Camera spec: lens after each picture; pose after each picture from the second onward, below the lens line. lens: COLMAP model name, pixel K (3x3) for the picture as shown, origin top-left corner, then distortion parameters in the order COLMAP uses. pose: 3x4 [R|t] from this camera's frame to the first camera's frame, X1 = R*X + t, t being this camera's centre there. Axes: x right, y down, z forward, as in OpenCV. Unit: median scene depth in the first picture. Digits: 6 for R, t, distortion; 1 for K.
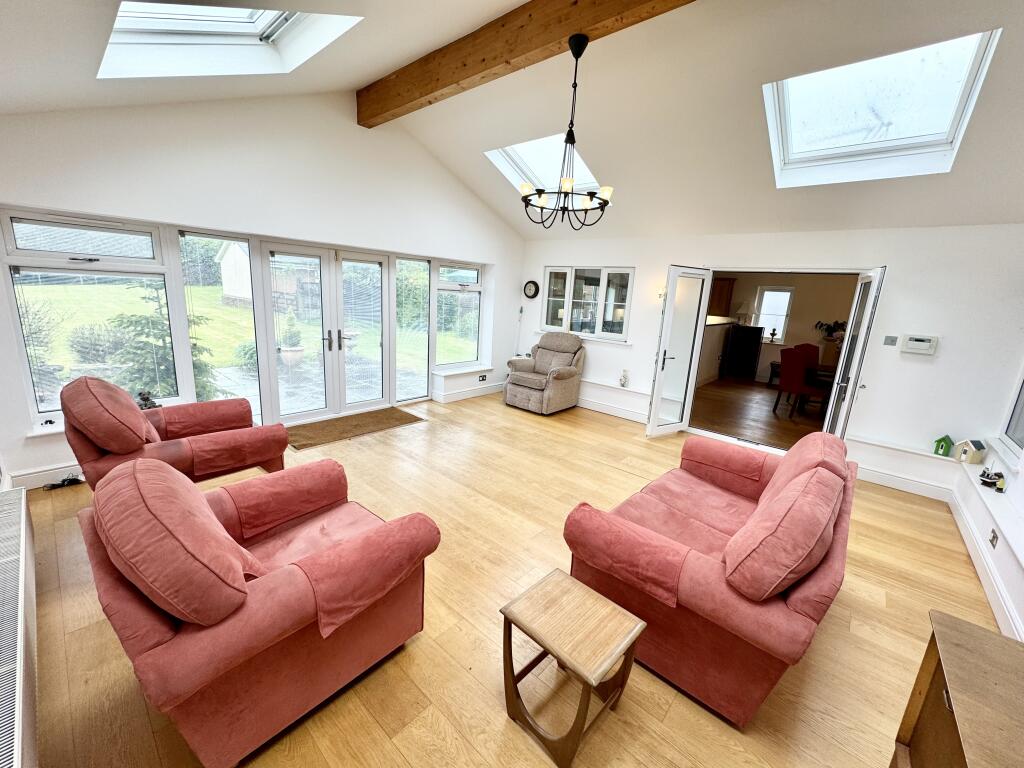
lens RADIAL K [[407.1, 0, 512.0], [0, 407.1, 384.0], [0, 0, 1]] dist [-0.000535, 0.000428]
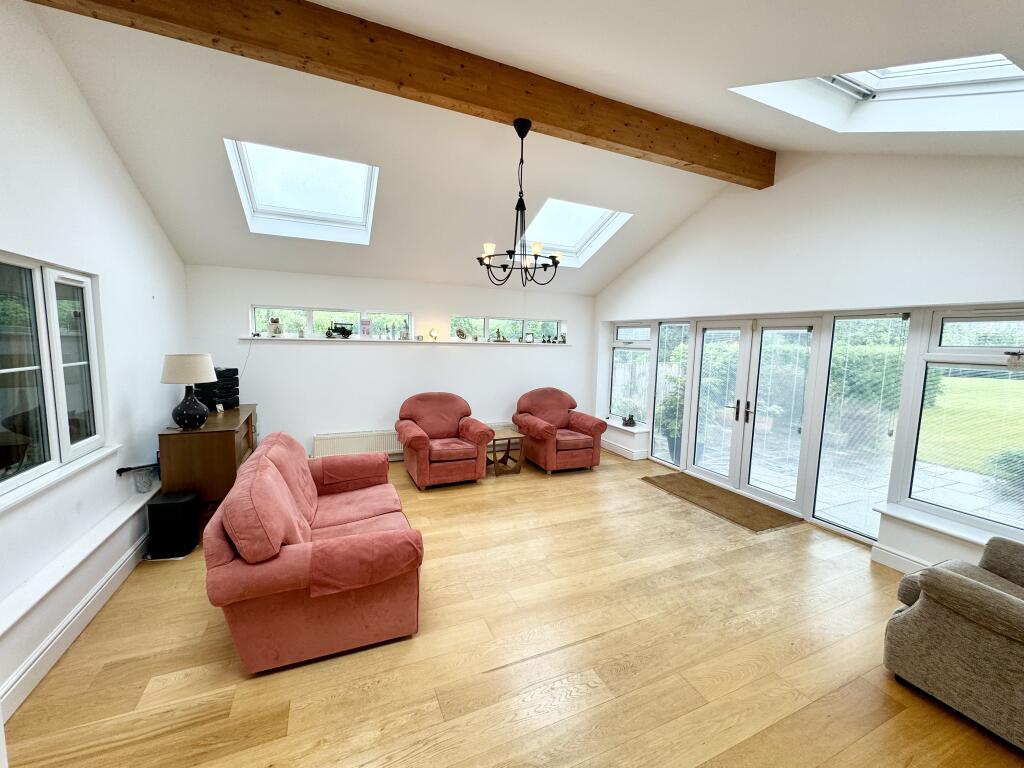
lens RADIAL K [[407.1, 0, 512.0], [0, 407.1, 384.0], [0, 0, 1]] dist [-0.000535, 0.000428]
pose [[-0.418810, 0.029961, -0.907579, 0.833404], [-0.249535, 0.957182, 0.146749, -0.219576], [0.873115, 0.287933, -0.393401, 1.116866]]
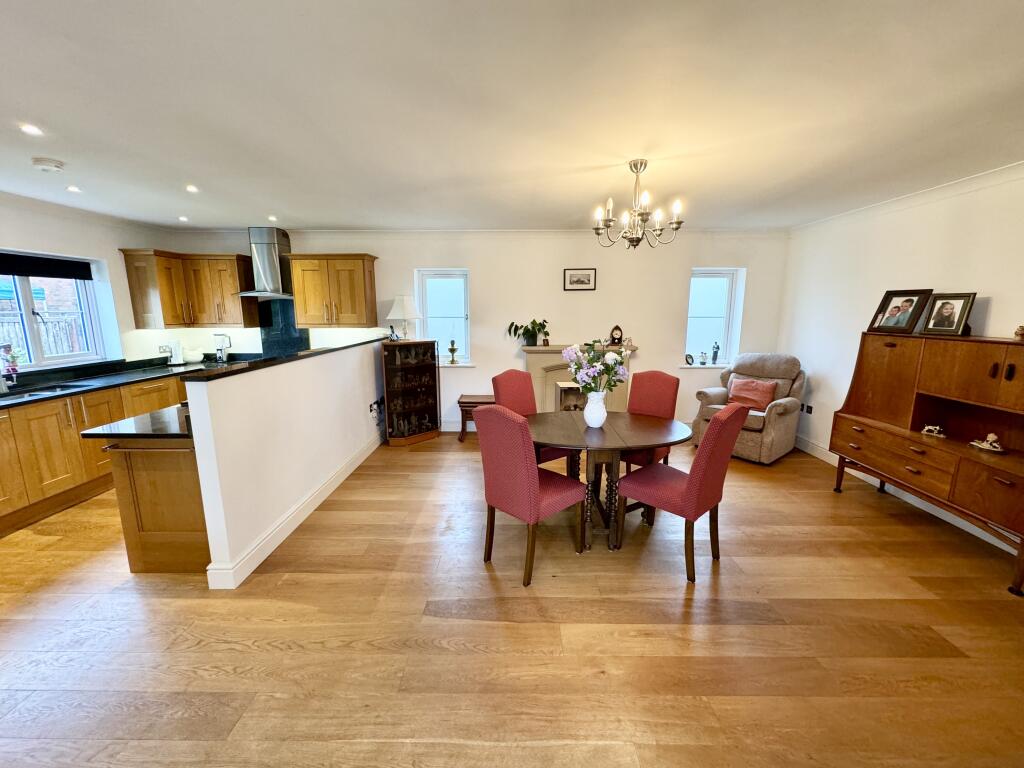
lens RADIAL K [[407.1, 0, 512.0], [0, 407.1, 384.0], [0, 0, 1]] dist [-0.000535, 0.000428]
pose [[0.758145, -0.176863, 0.627643, 0.176656], [0.188899, 0.980813, 0.048206, -0.046234], [-0.624126, 0.082013, 0.777008, 0.264675]]
